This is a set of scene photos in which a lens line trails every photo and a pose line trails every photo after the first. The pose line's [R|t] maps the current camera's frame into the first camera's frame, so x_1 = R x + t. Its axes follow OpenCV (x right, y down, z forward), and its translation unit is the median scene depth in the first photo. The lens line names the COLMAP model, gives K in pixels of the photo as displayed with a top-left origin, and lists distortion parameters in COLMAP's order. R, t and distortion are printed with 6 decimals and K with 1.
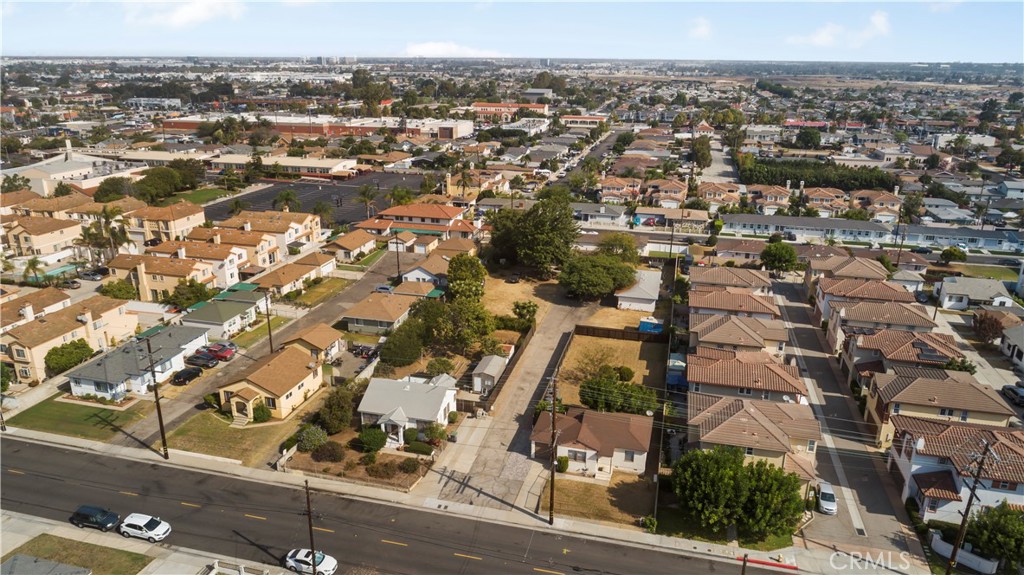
lens RADIAL K [[717.8, 0, 512.0], [0, 717.8, 287.5], [0, 0, 1]] dist [-0.004571, -0.000608]
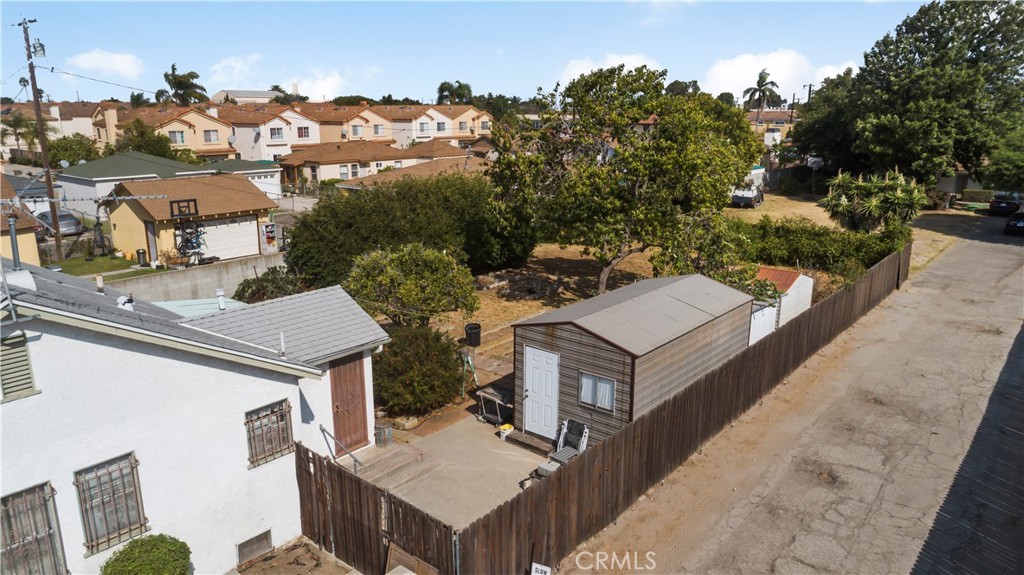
lens RADIAL K [[703.4, 0, 514.5], [0, 703.4, 290.2], [0, 0, 1]] dist [-0.005512, -0.003306]
pose [[0.902135, 0.102531, -0.419094, 0.013697], [-0.136109, 0.989384, -0.050933, 0.130046], [0.409423, 0.102990, 0.906513, 0.912992]]
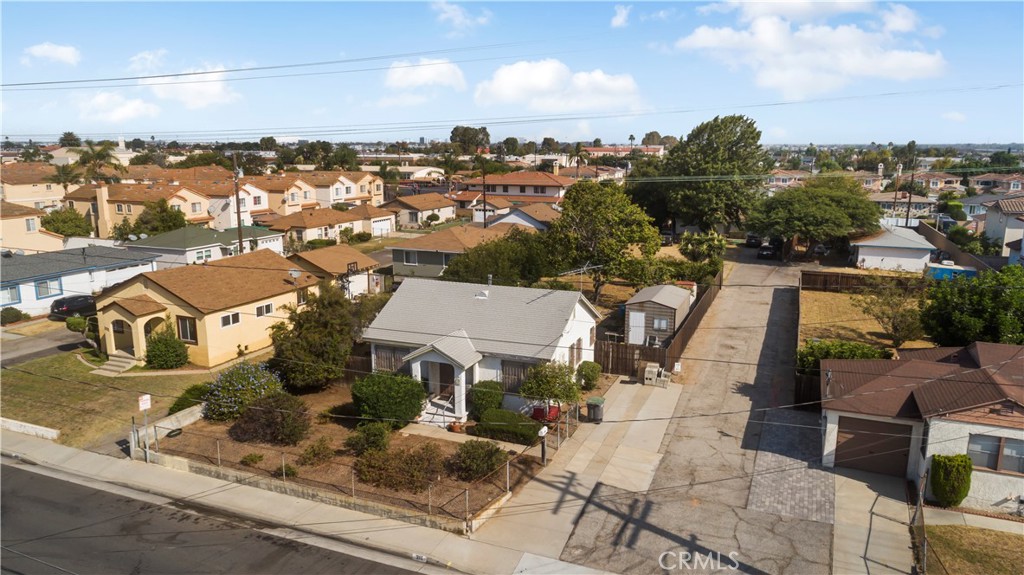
lens RADIAL K [[717.8, 0, 512.0], [0, 717.8, 287.5], [0, 0, 1]] dist [-0.004571, -0.000608]
pose [[0.991188, 0.022318, -0.130568, -0.072916], [-0.039662, 0.990485, -0.131781, 0.186653], [0.126385, 0.135798, 0.982642, 0.575735]]
